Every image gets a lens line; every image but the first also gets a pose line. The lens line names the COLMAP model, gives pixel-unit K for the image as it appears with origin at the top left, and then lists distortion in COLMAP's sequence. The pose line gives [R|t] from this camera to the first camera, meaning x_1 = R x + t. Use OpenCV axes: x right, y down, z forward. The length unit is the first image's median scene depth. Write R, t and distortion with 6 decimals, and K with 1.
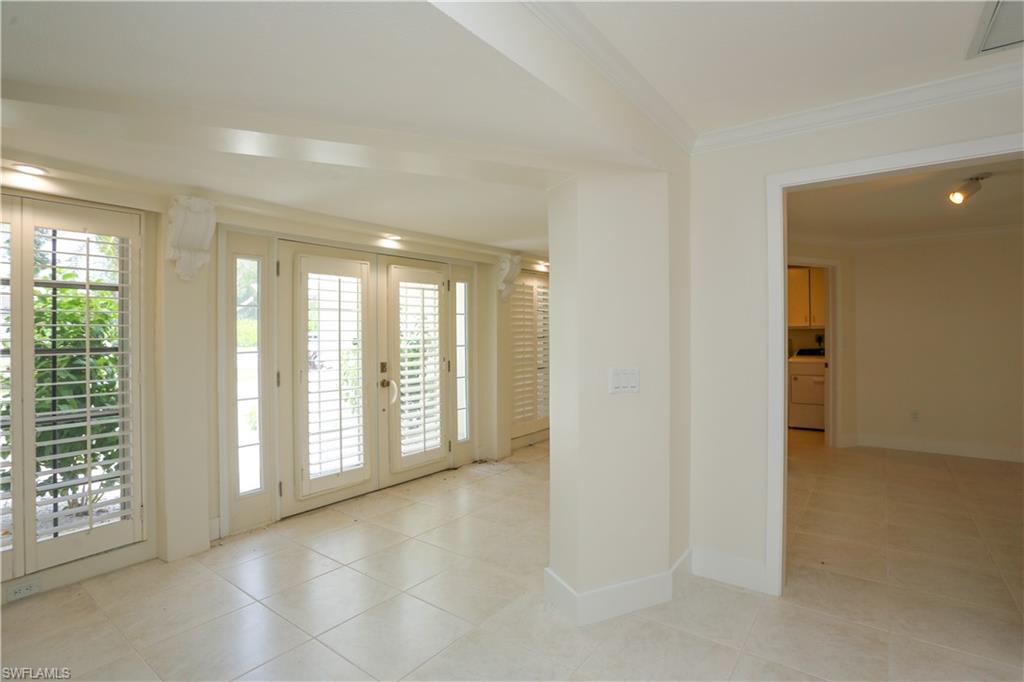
lens RADIAL K [[498.2, 0, 517.1], [0, 498.2, 328.6], [0, 0, 1]] dist [-0.077044, 0.048790]
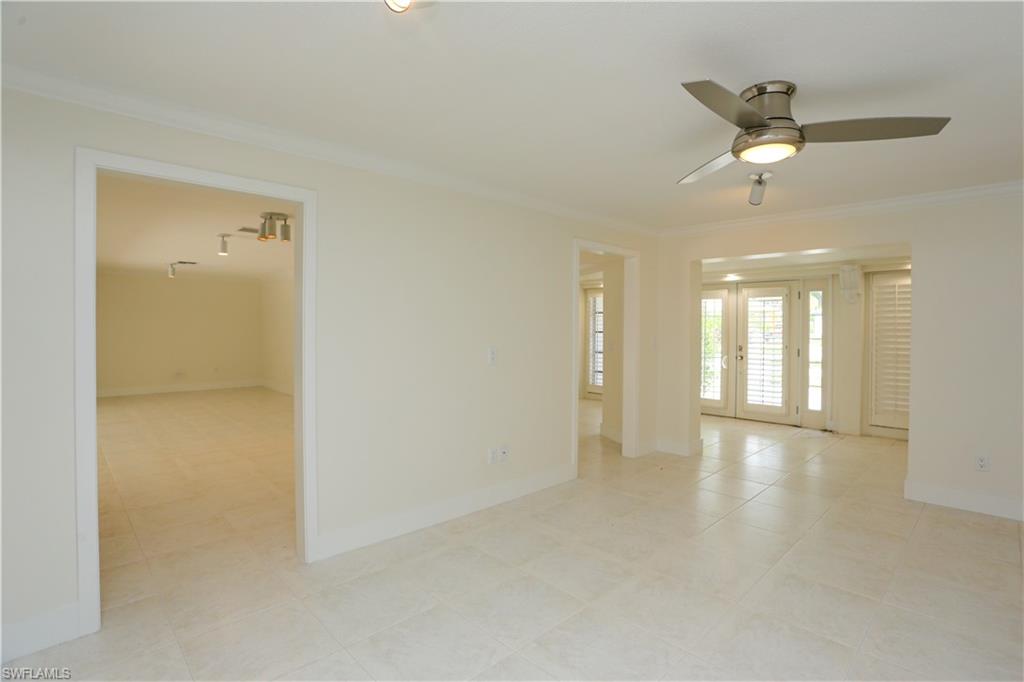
lens RADIAL K [[498.2, 0, 517.1], [0, 498.2, 328.6], [0, 0, 1]] dist [-0.077044, 0.048790]
pose [[-0.151346, 0.007979, -0.988449, 1.518945], [-0.001678, 0.999964, 0.008329, -0.003181], [0.988479, 0.002919, -0.151327, 0.477623]]
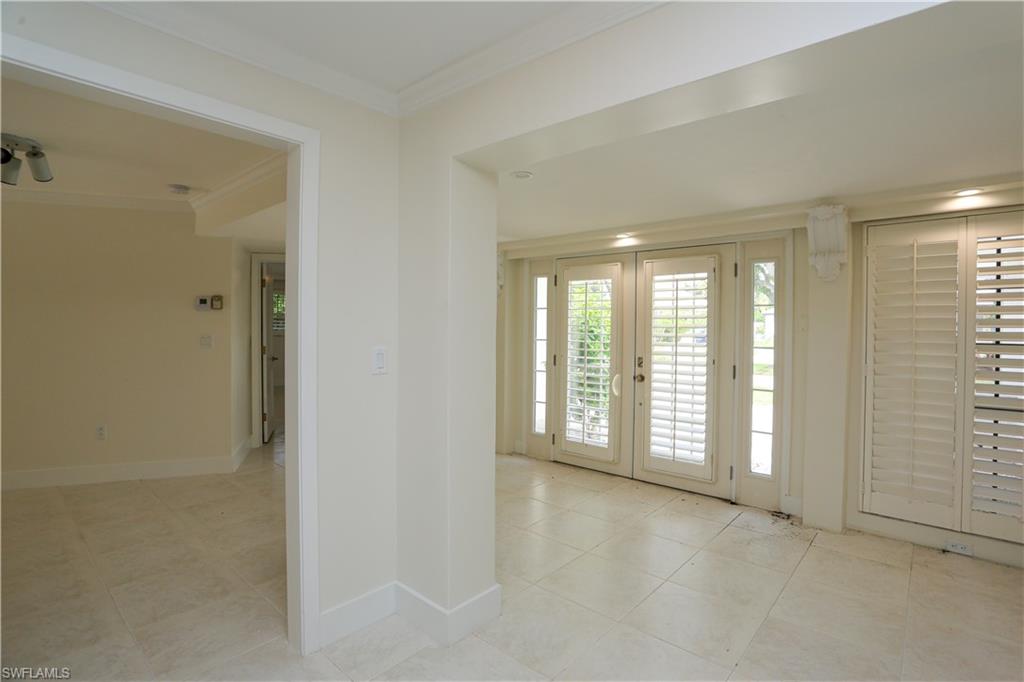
lens RADIAL K [[498.2, 0, 517.1], [0, 498.2, 328.6], [0, 0, 1]] dist [-0.077044, 0.048790]
pose [[-0.063407, 0.007366, -0.997961, 0.751934], [-0.007912, 0.999938, 0.007883, 0.003138], [0.997956, 0.008395, -0.063345, 0.794790]]
